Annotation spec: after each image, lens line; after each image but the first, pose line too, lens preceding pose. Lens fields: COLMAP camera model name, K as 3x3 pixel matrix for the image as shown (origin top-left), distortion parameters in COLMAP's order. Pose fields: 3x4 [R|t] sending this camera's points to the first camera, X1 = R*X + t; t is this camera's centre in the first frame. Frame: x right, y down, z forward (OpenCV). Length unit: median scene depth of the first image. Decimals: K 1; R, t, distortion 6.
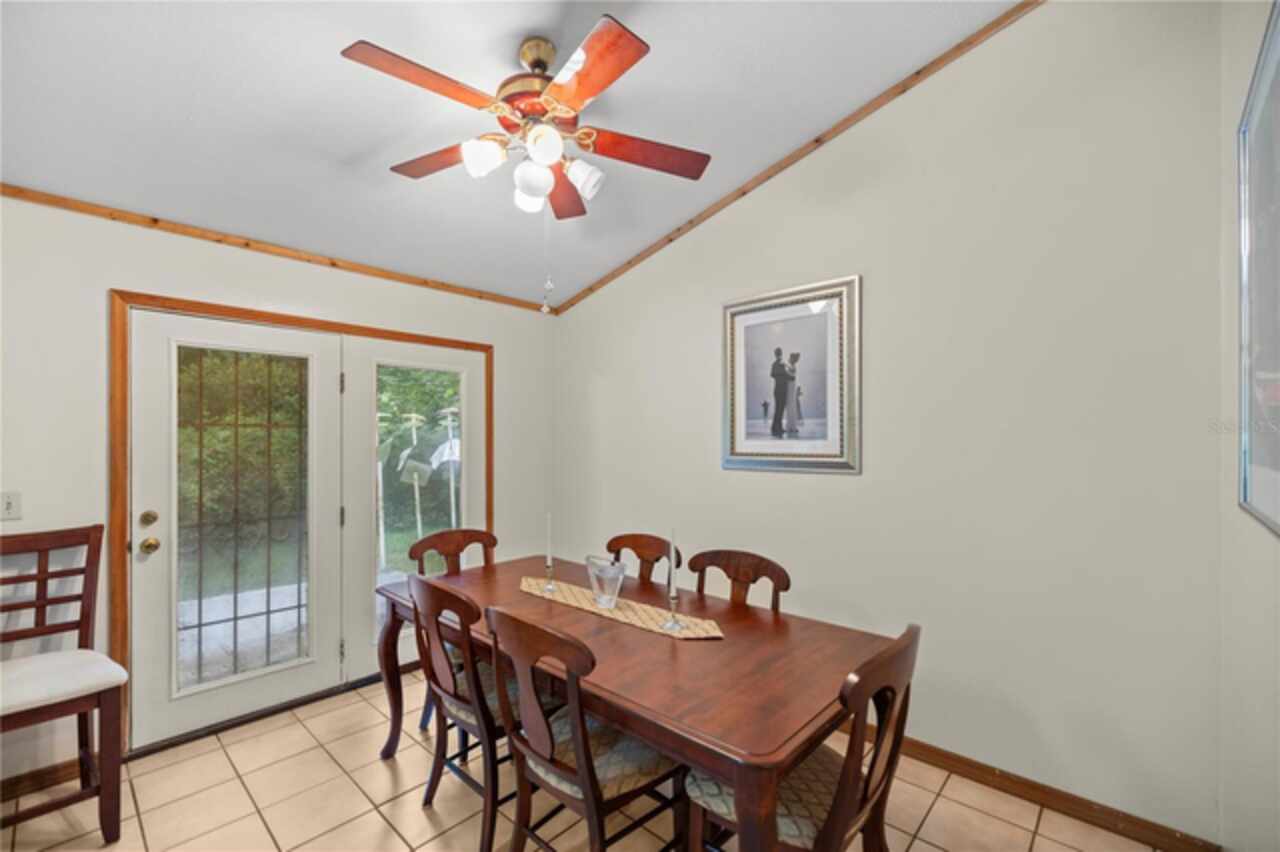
lens RADIAL K [[547.6, 0, 643.9], [0, 547.6, 436.0], [0, 0, 1]] dist [0.001392, -0.001364]
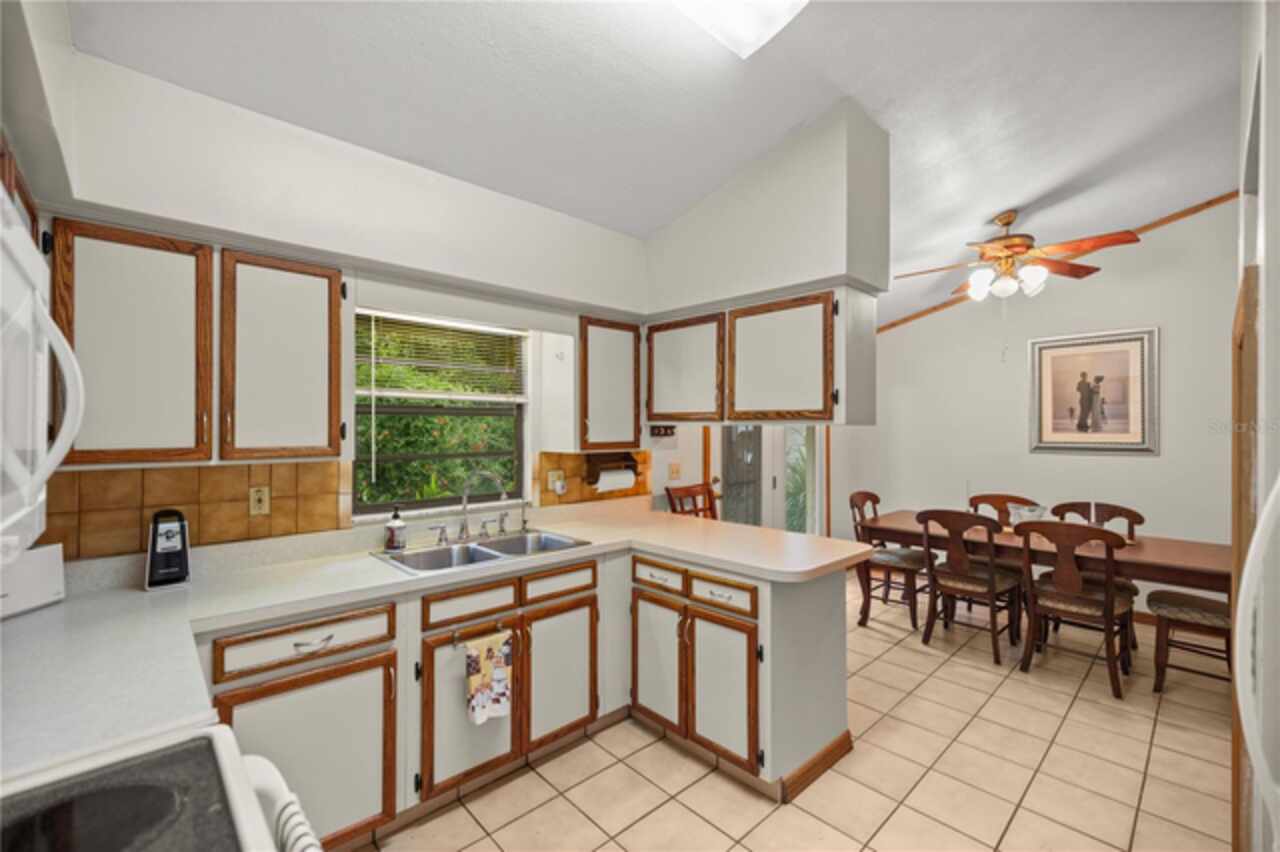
lens RADIAL K [[547.6, 0, 631.6], [0, 547.6, 428.0], [0, 0, 1]] dist [0.001392, -0.001364]
pose [[0.997343, -0.001984, -0.072820, -0.889505], [0.001791, 0.999995, -0.002713, -0.005690], [0.072825, 0.002575, 0.997341, -0.592442]]
